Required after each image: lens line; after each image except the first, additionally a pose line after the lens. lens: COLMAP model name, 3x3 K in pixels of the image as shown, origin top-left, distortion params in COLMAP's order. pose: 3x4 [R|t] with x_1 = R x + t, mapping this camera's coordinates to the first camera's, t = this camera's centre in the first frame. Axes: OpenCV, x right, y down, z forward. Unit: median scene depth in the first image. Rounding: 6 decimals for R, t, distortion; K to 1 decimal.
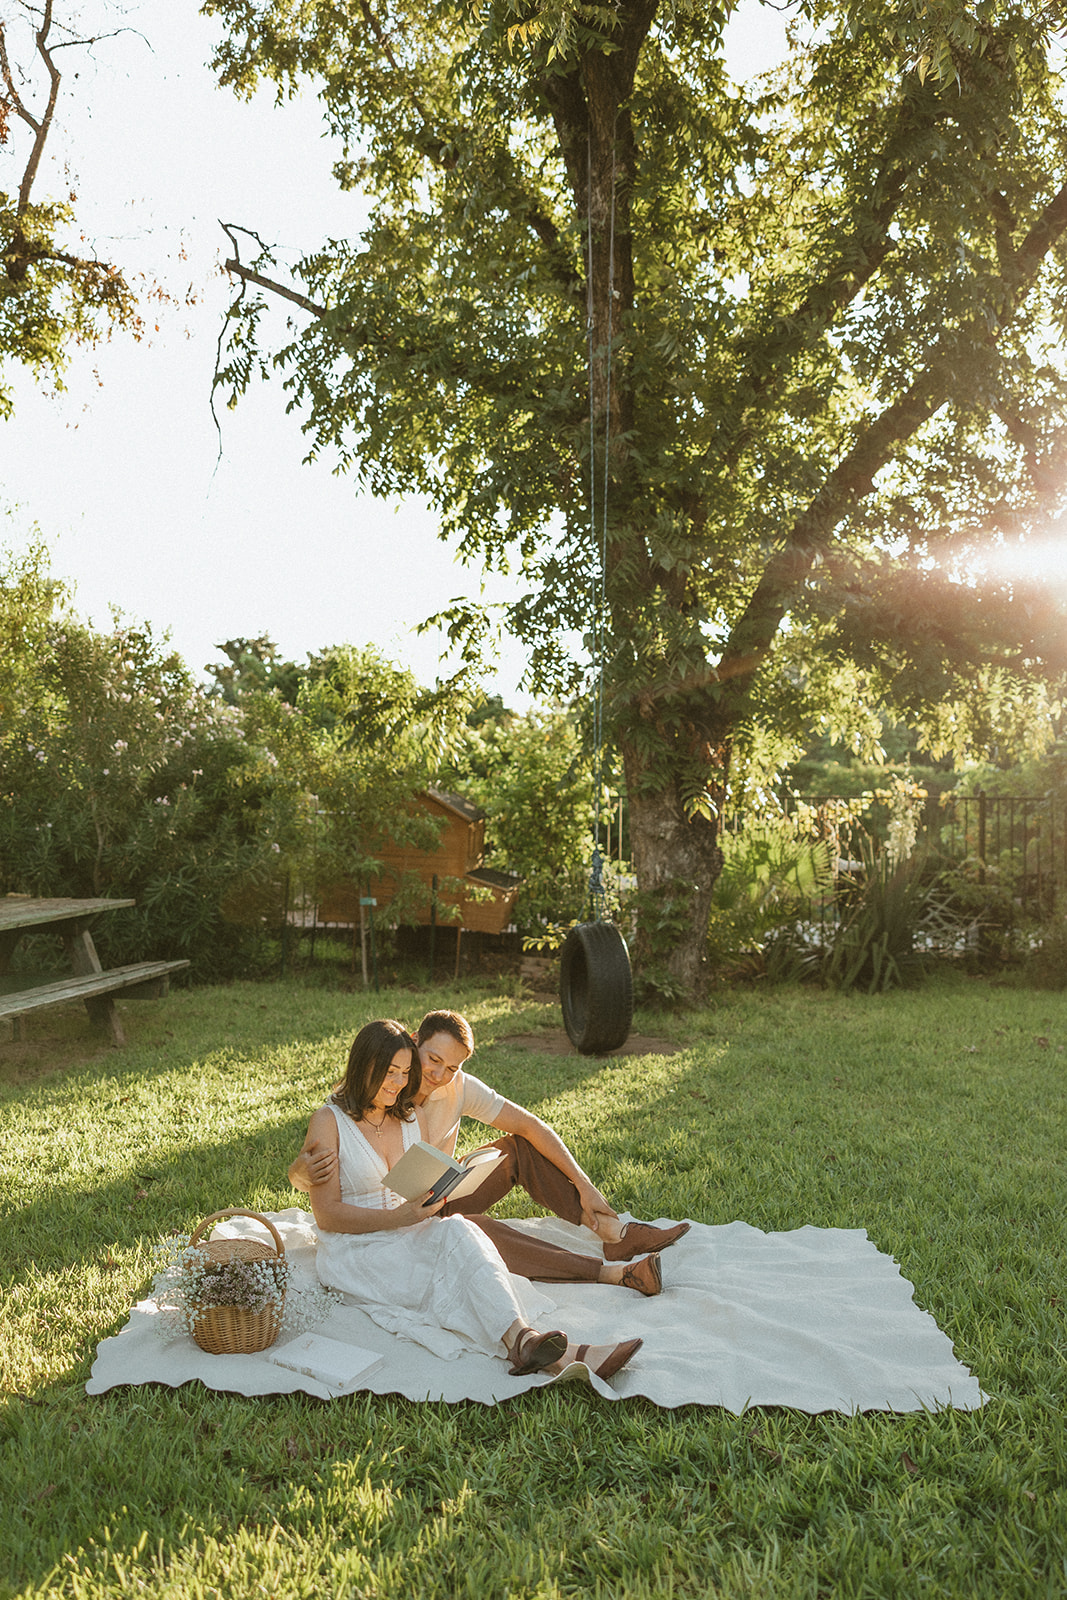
lens RADIAL K [[1409.6, 0, 533.5], [0, 1409.6, 800.0], [0, 0, 1]] dist [0.004340, -0.005140]
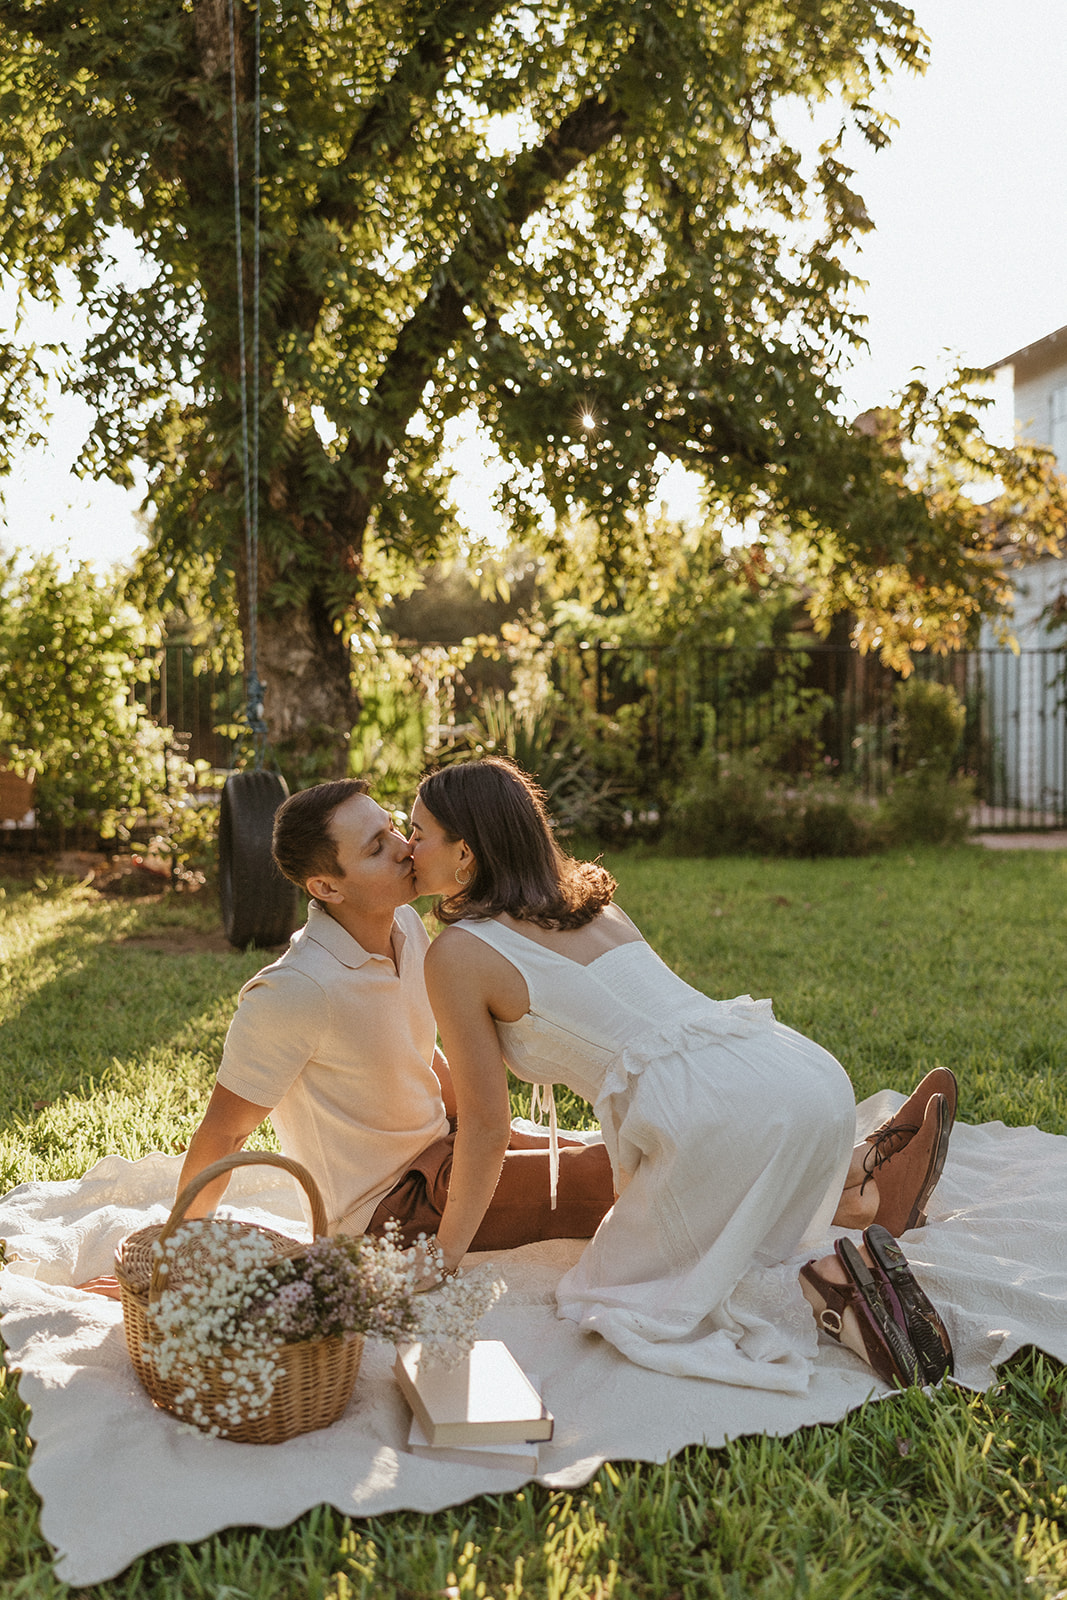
lens RADIAL K [[1556.4, 0, 517.9], [0, 1556.4, 818.8], [0, 0, 1]] dist [0.000930, 0.003621]
pose [[0.917782, -0.033313, 0.395685, -0.119426], [0.009258, 0.997999, 0.062550, 0.048986], [-0.396977, -0.053744, 0.916254, 0.164687]]
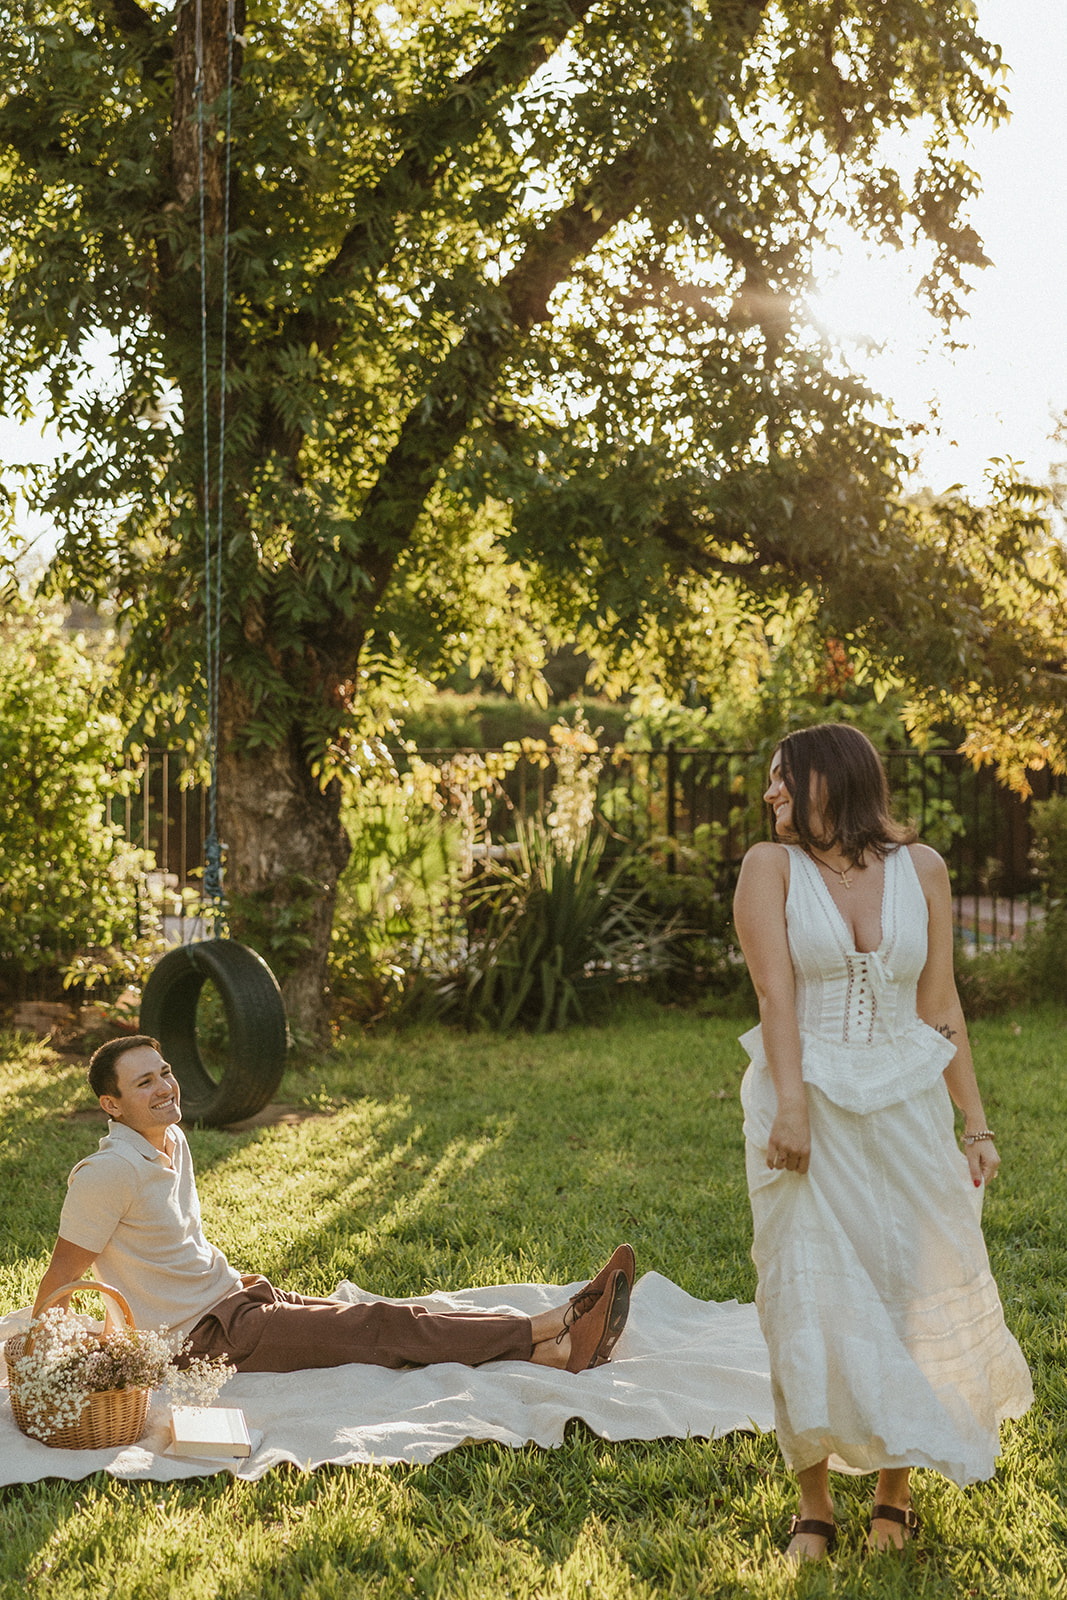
lens RADIAL K [[2431.3, 0, 502.8], [0, 2431.3, 728.7], [0, 0, 1]] dist [-0.005627, 0.052465]
pose [[0.953755, -0.002605, 0.300574, -0.142182], [0.004461, 0.999975, -0.005487, -0.007642], [-0.300552, 0.006574, 0.953743, -0.147631]]
